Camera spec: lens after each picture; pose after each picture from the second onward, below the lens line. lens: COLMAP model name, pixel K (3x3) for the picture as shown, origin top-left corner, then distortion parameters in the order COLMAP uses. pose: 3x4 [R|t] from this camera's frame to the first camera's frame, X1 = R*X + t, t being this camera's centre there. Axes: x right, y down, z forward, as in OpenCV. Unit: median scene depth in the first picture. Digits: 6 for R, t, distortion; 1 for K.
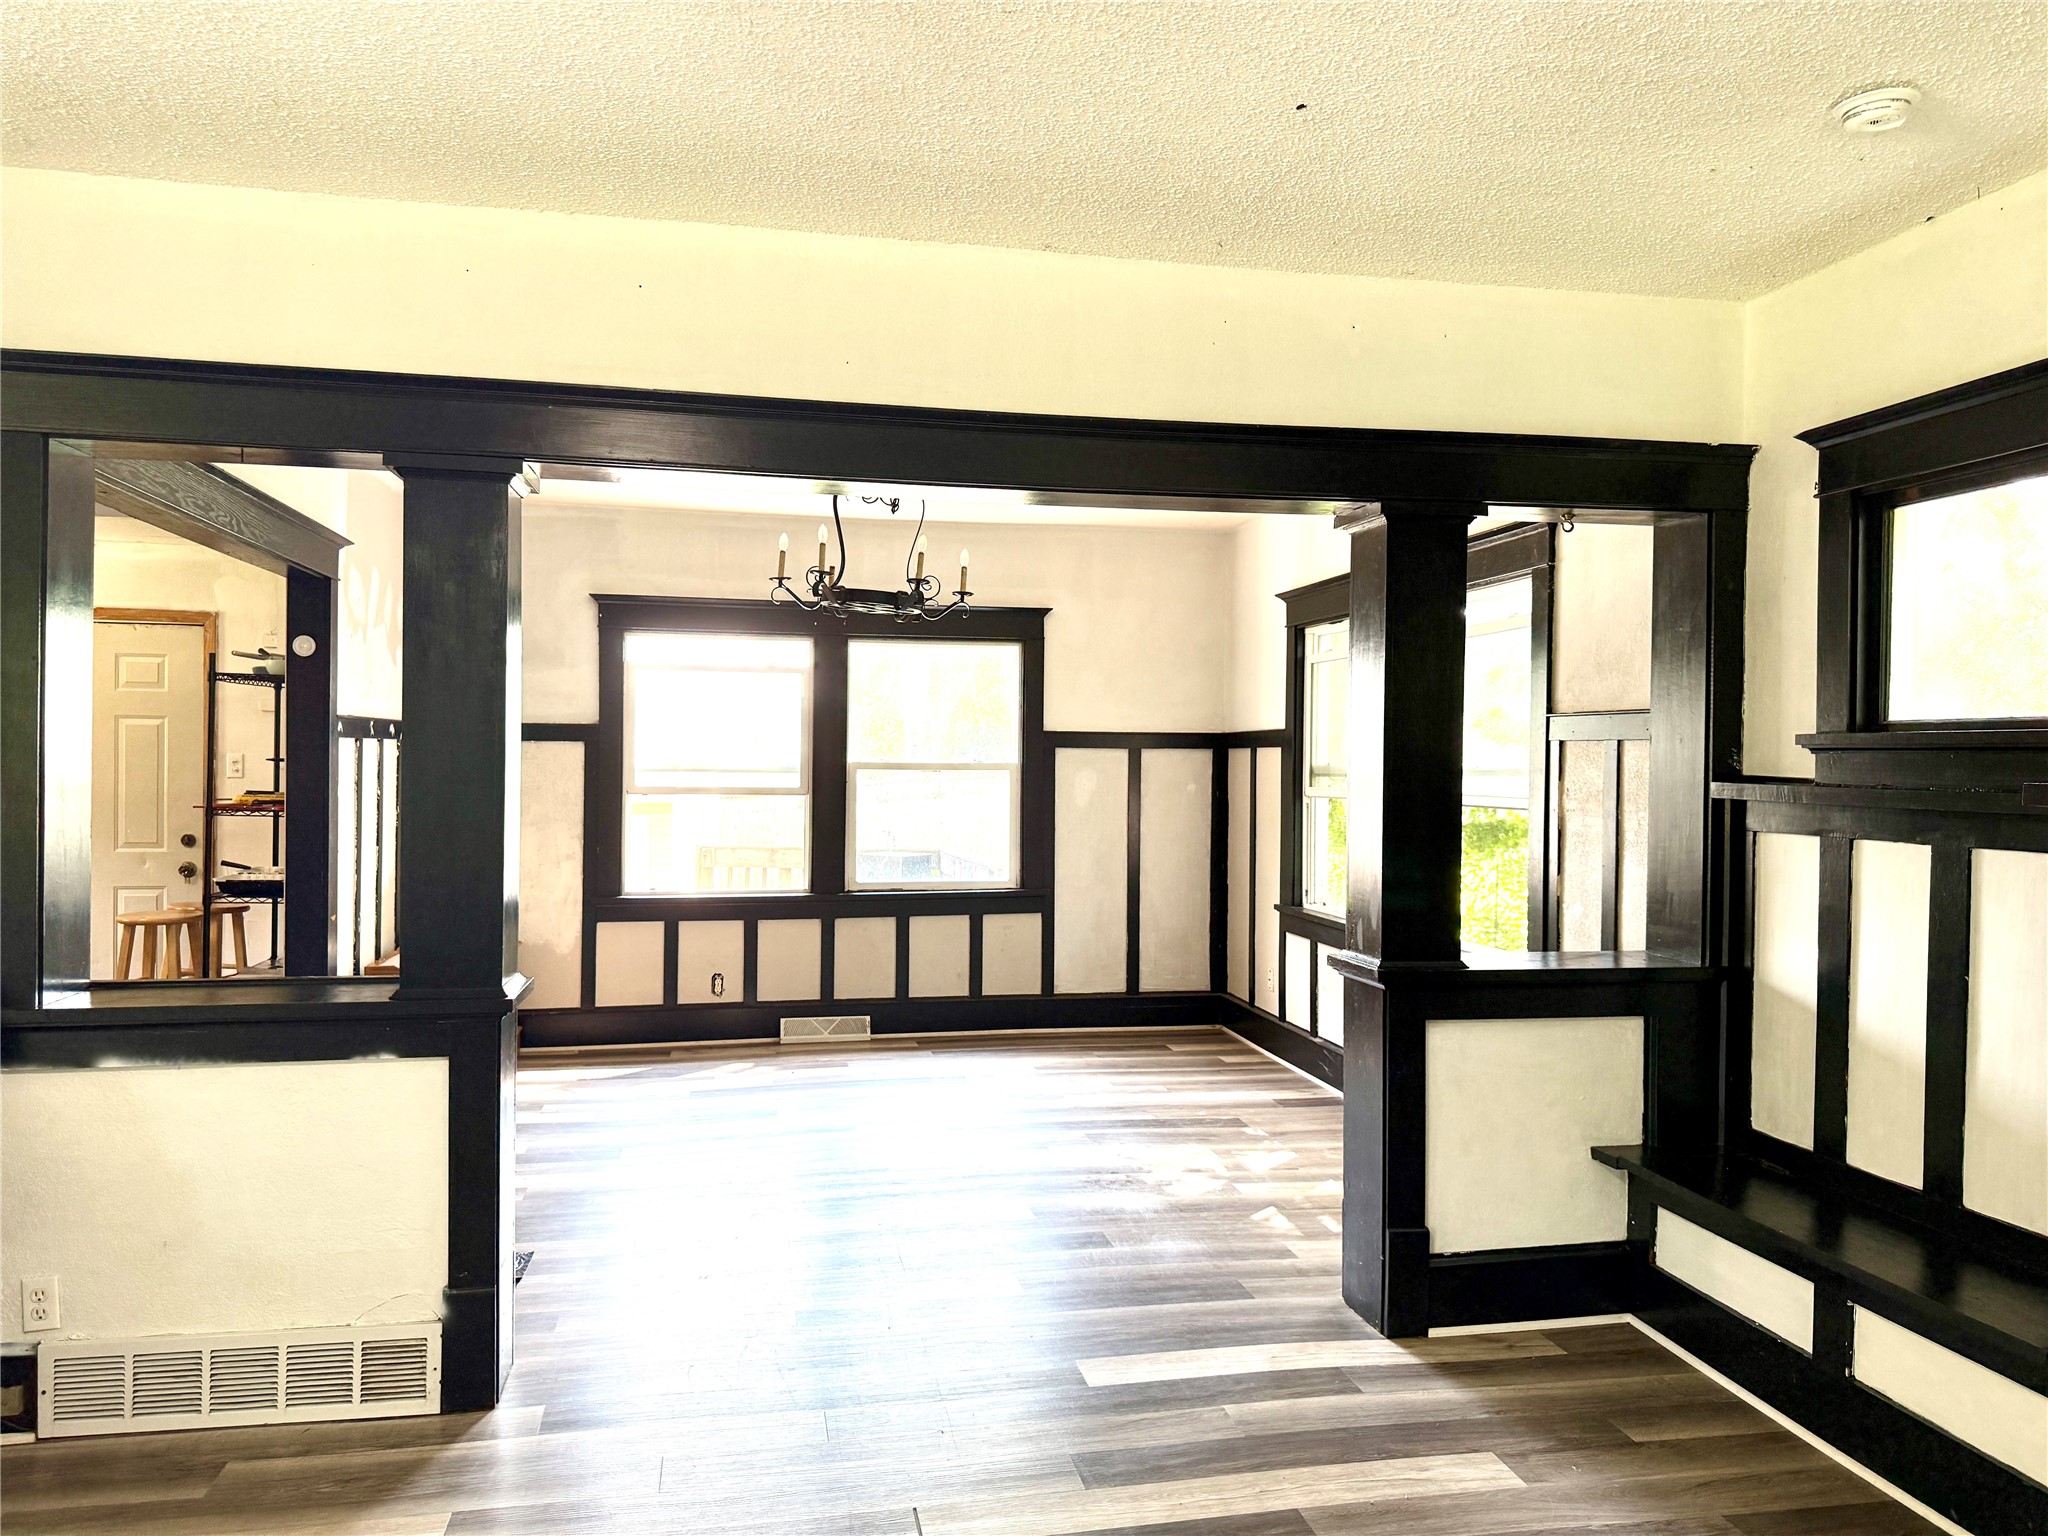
lens RADIAL K [[1445.3, 0, 1022.7], [0, 1445.3, 767.4], [0, 0, 1]] dist [0.014540, -0.026777]
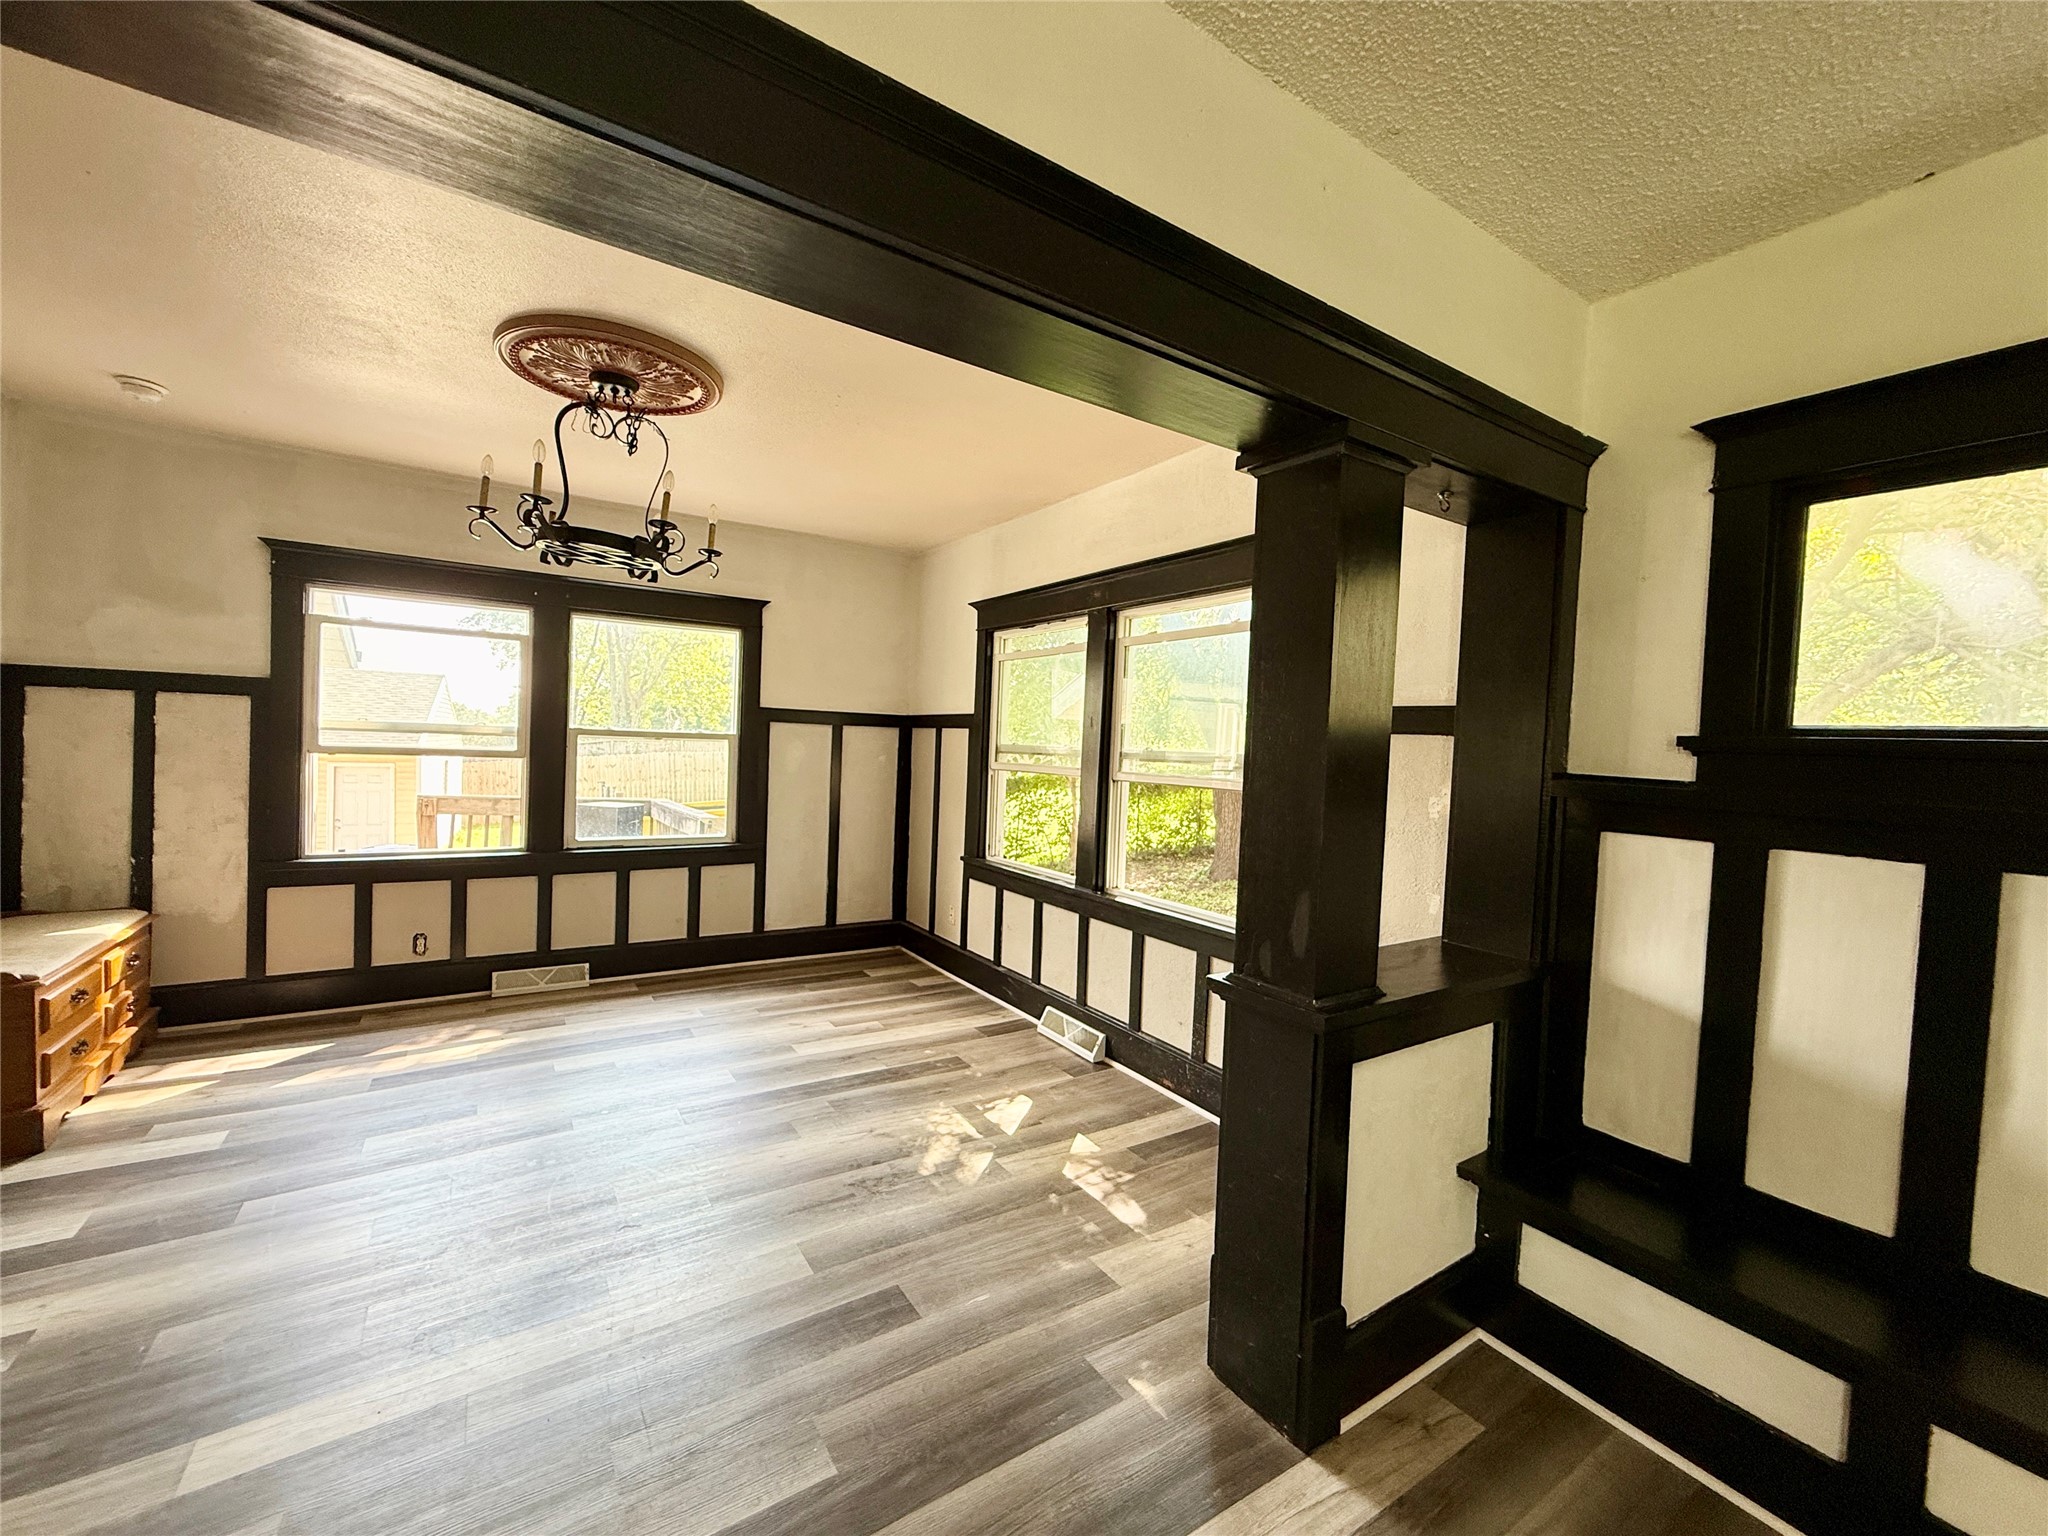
lens RADIAL K [[817.8, 0, 1018.6], [0, 817.8, 769.3], [0, 0, 1]] dist [-0.003079, 0.001569]
pose [[0.926951, 0.016164, 0.374834, -0.075946], [-0.030057, 0.999060, 0.031249, -0.004070], [-0.373976, -0.040232, 0.926565, 0.616952]]
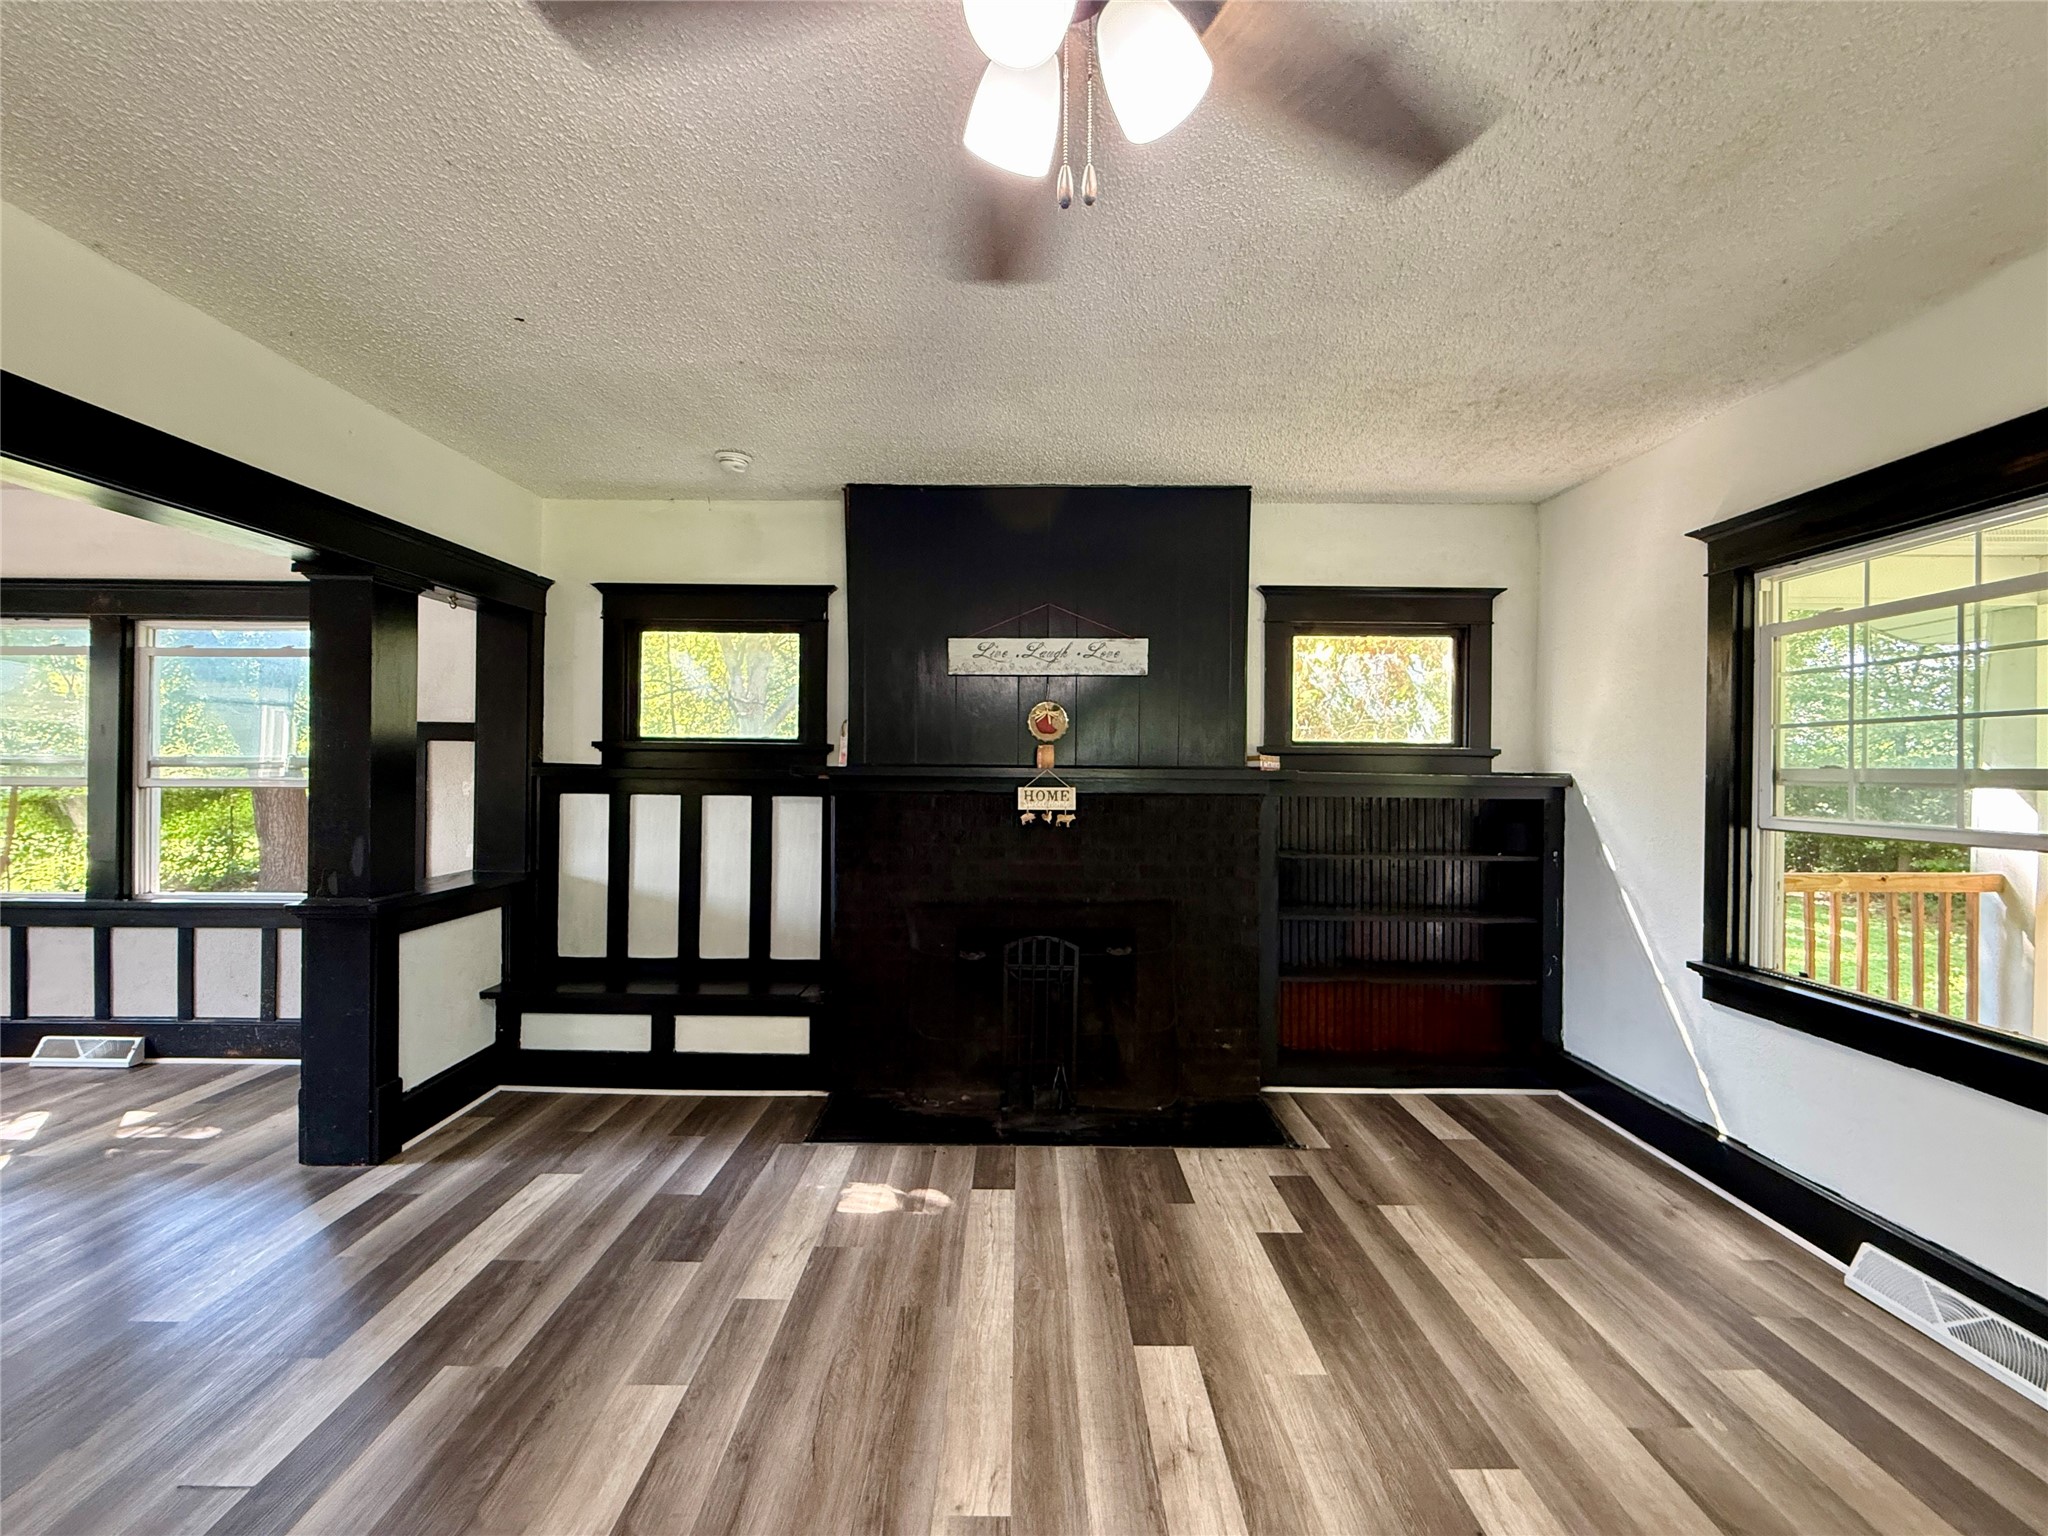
lens RADIAL K [[817.8, 0, 1025.3], [0, 817.8, 762.2], [0, 0, 1]] dist [-0.003079, 0.001569]
pose [[0.186818, -0.004405, 0.982385, -0.386600], [-0.002325, 0.999985, 0.004926, -0.001673], [-0.982392, -0.003204, 0.186805, 0.227206]]
